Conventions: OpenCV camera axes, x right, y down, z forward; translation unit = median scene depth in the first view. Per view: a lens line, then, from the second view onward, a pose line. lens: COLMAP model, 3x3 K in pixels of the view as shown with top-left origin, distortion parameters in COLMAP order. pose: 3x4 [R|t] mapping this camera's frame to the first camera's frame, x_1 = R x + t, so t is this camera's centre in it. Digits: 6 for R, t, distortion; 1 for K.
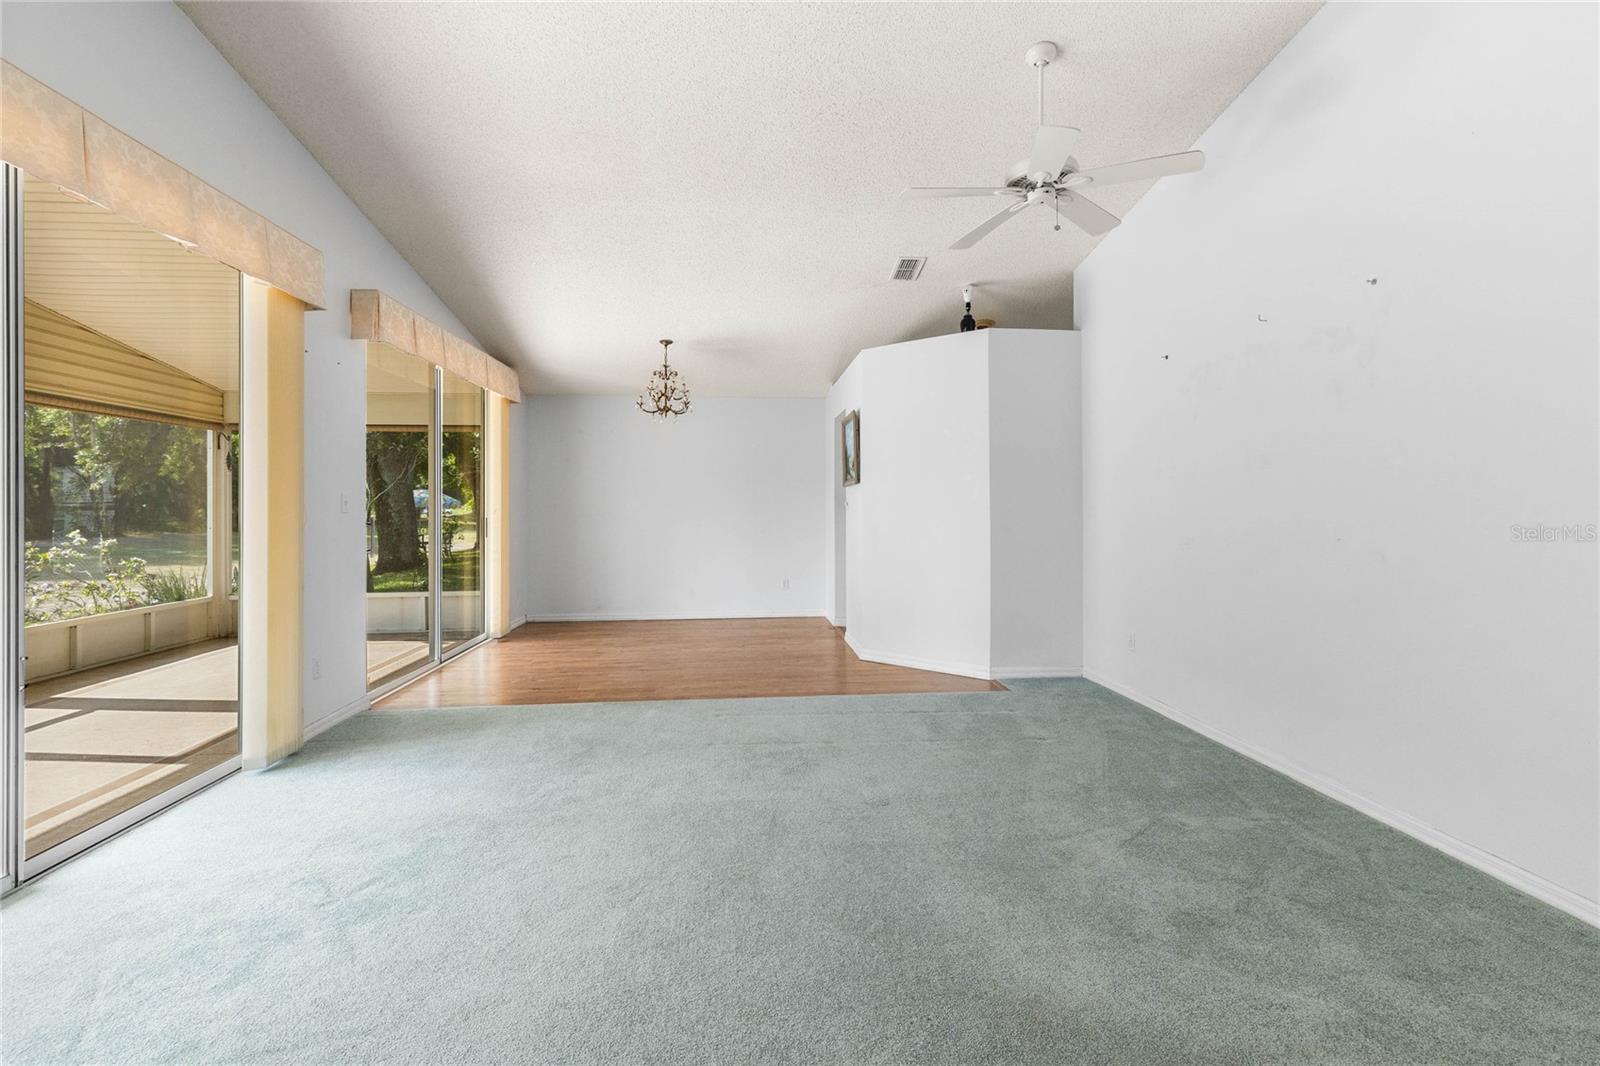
lens RADIAL K [[727.9, 0, 793.7], [0, 727.9, 506.4], [0, 0, 1]] dist [-0.009286, 0.000558]
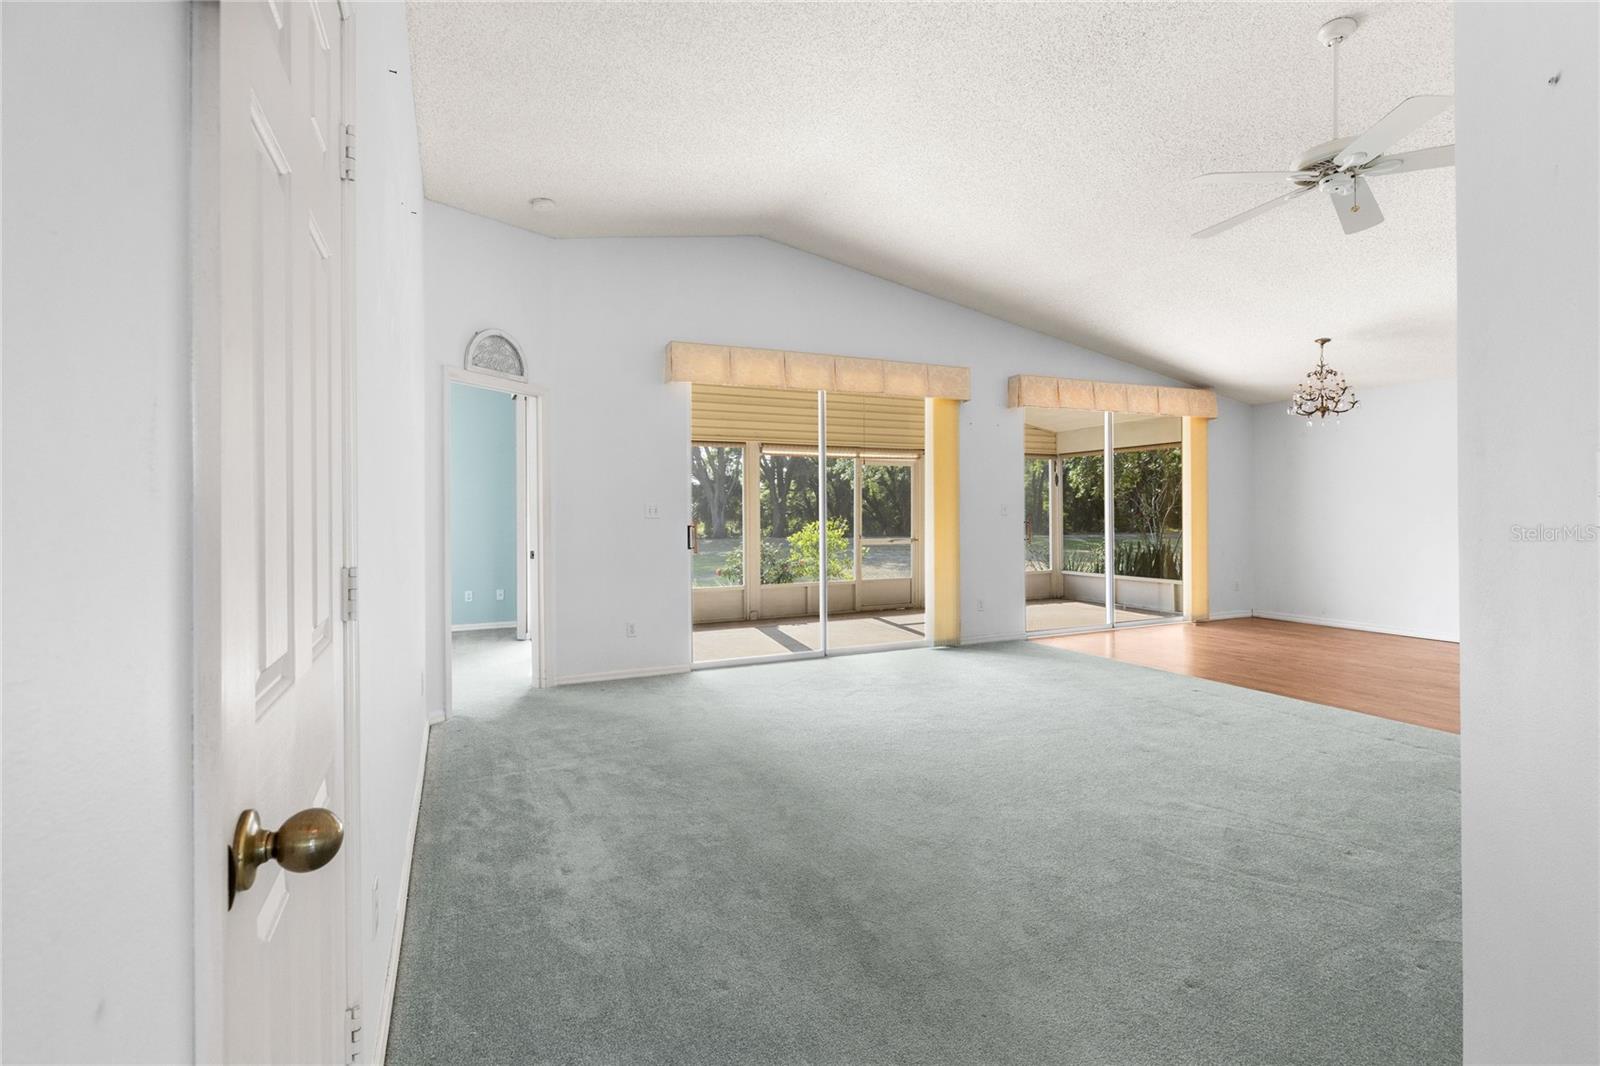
lens RADIAL K [[727.9, 0, 799.0], [0, 727.9, 524.3], [0, 0, 1]] dist [-0.009286, 0.000558]
pose [[0.323593, 0.015029, -0.946077, 0.518084], [0.008036, 0.999794, 0.018632, -0.003398], [0.946162, -0.013632, 0.323405, 0.017137]]
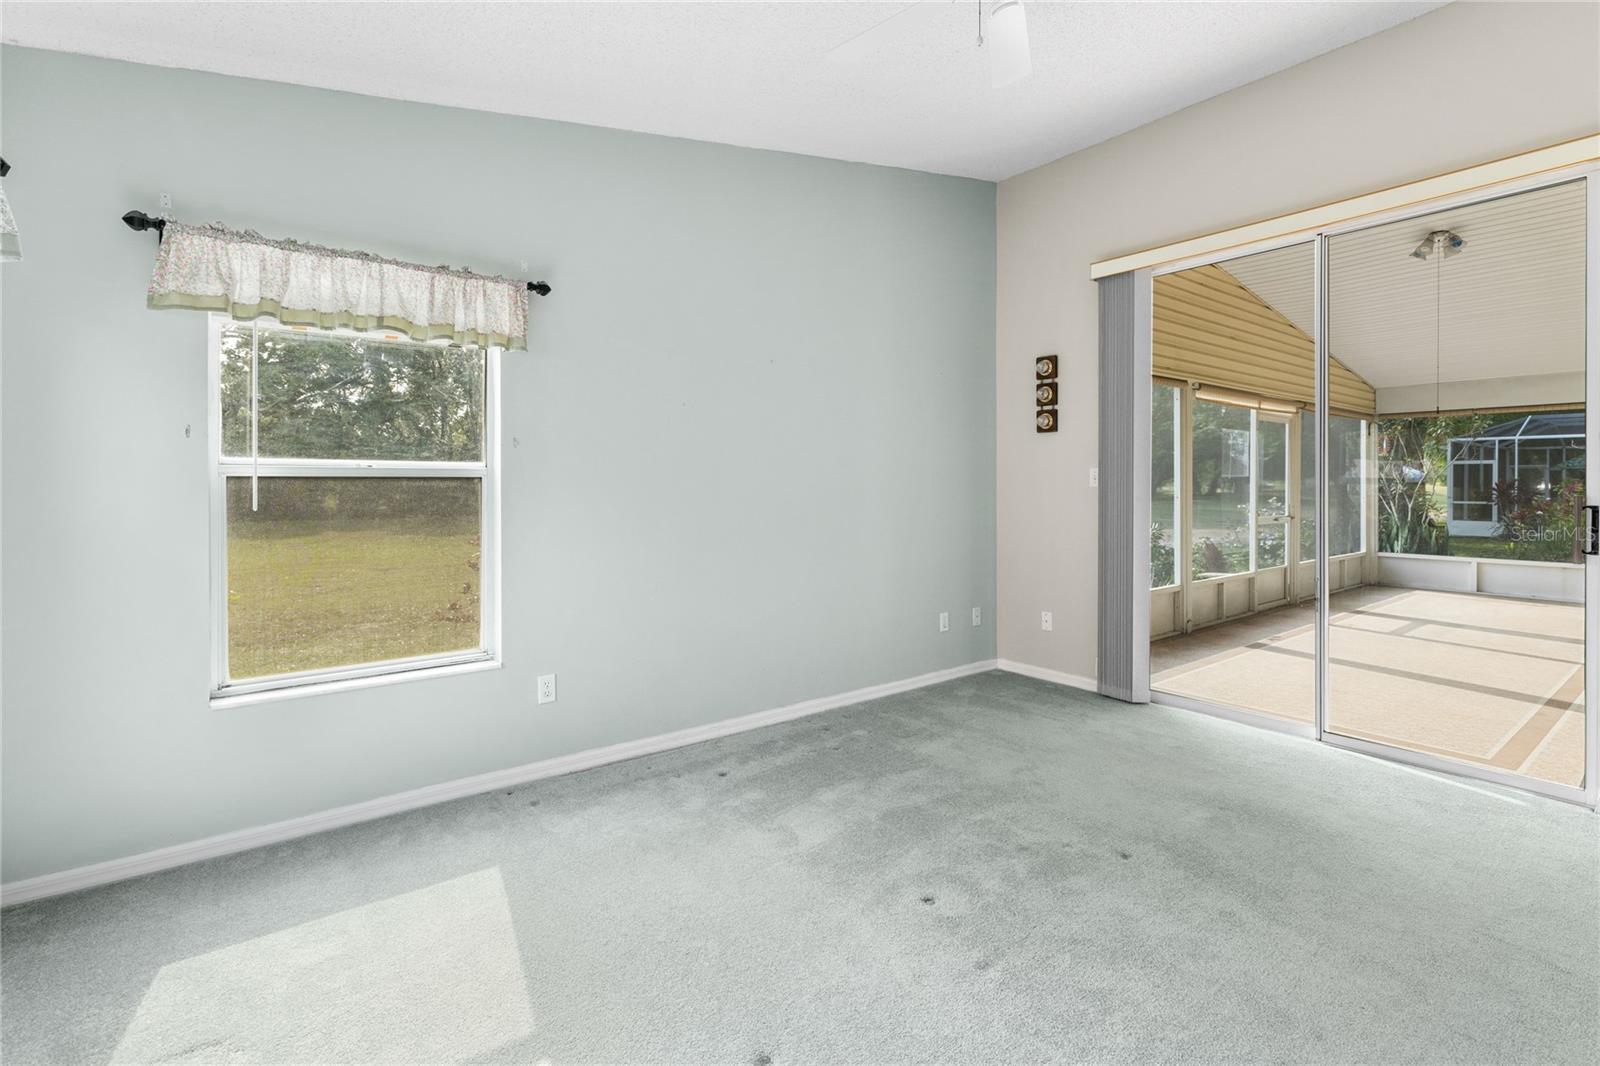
lens RADIAL K [[727.9, 0, 780.2], [0, 727.9, 489.0], [0, 0, 1]] dist [-0.009286, 0.000558]
pose [[0.522229, 0.012041, -0.852720, -0.288349], [0.000775, 0.999893, 0.014594, -0.004349], [0.852805, -0.008282, 0.522164, -0.613113]]
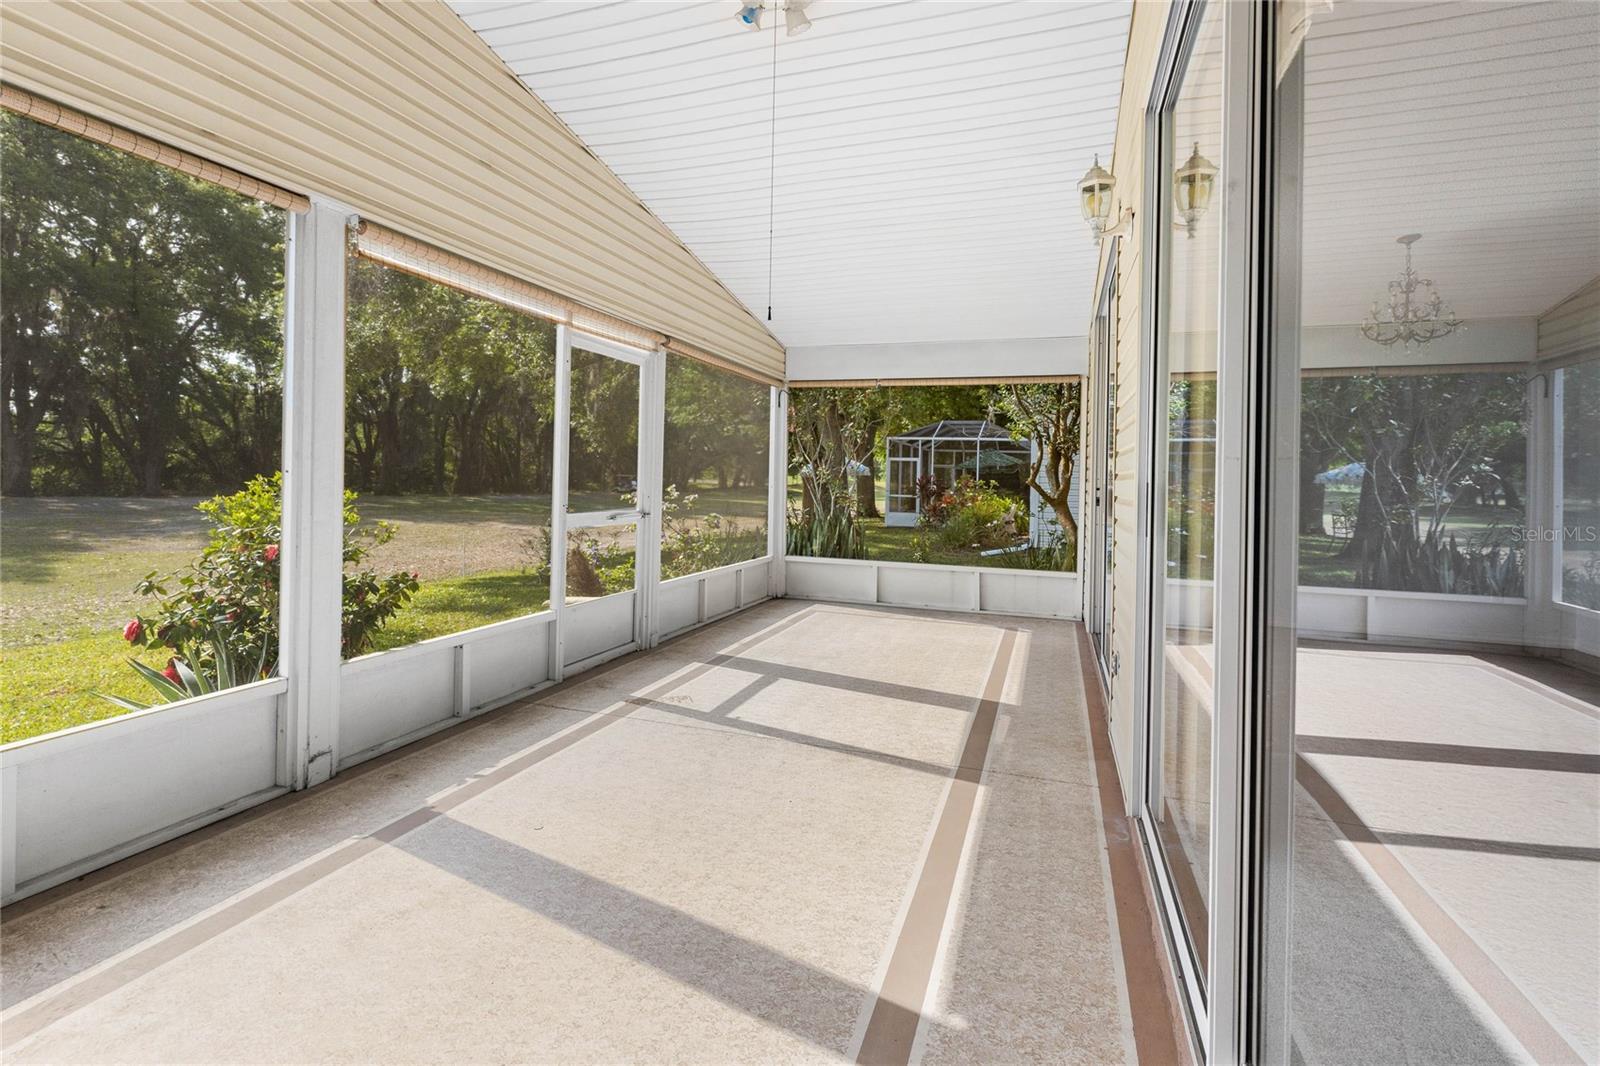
lens RADIAL K [[727.9, 0, 777.2], [0, 727.9, 476.5], [0, 0, 1]] dist [-0.009286, 0.000558]
pose [[0.900285, 0.024627, -0.434604, -0.412026], [-0.026650, 0.999644, 0.001440, 0.016943], [0.434485, 0.010286, 0.900620, 0.116034]]
